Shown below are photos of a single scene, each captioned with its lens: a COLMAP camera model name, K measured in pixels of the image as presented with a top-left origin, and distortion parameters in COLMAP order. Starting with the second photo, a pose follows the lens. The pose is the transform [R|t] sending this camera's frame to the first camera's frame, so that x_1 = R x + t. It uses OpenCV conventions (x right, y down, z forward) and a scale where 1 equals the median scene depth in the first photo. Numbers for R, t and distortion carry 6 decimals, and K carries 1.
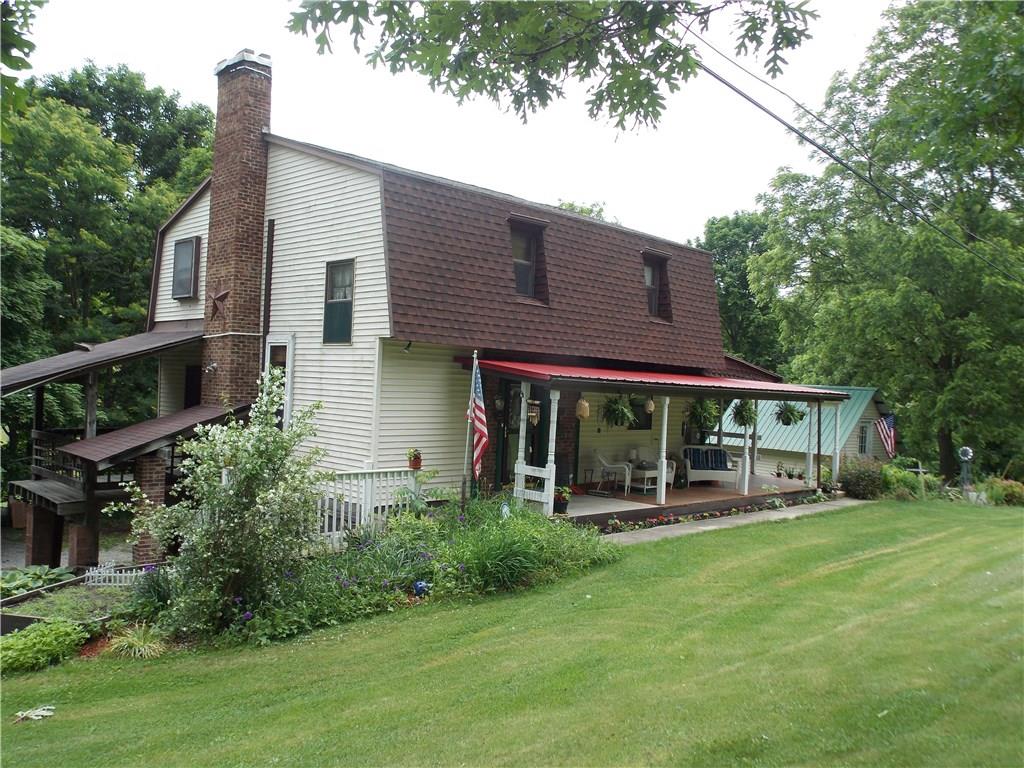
lens RADIAL K [[849.3, 0, 513.4], [0, 849.3, 386.7], [0, 0, 1]] dist [0.006038, -0.007355]
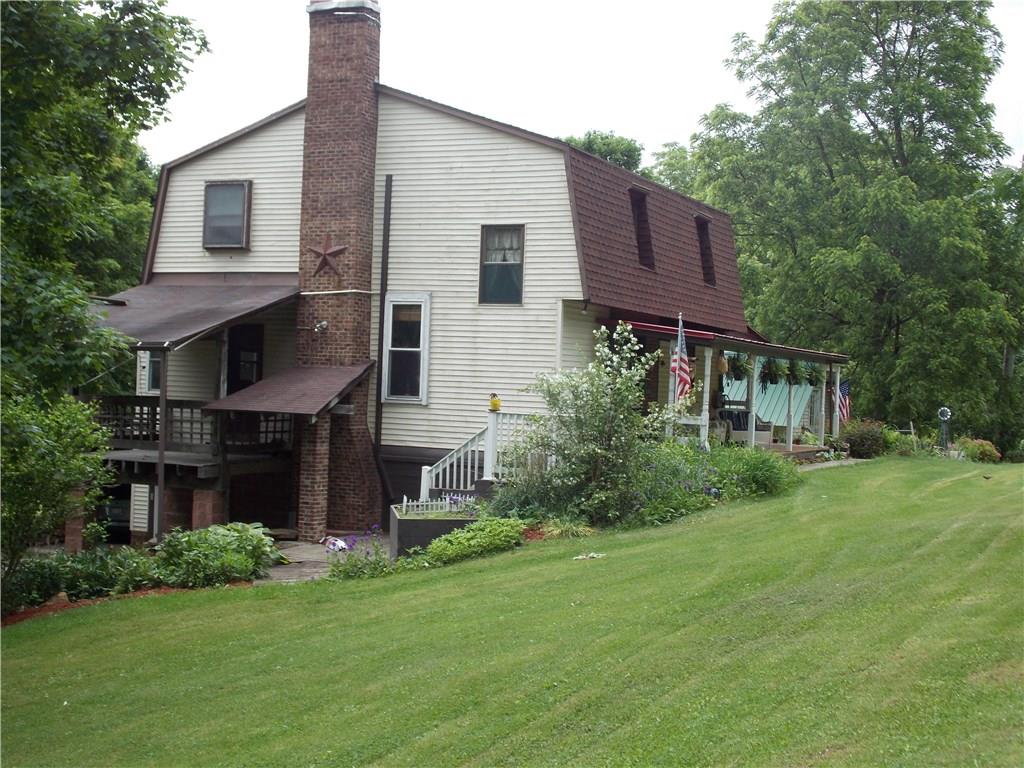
lens RADIAL K [[1376.3, 0, 512.5], [0, 1376.3, 393.0], [0, 0, 1]] dist [0.185992, 0.000000]
pose [[0.944891, -0.010723, 0.327211, -0.665984], [0.004353, 0.999787, 0.020193, 0.022415], [-0.327357, -0.017656, 0.944736, -0.549940]]
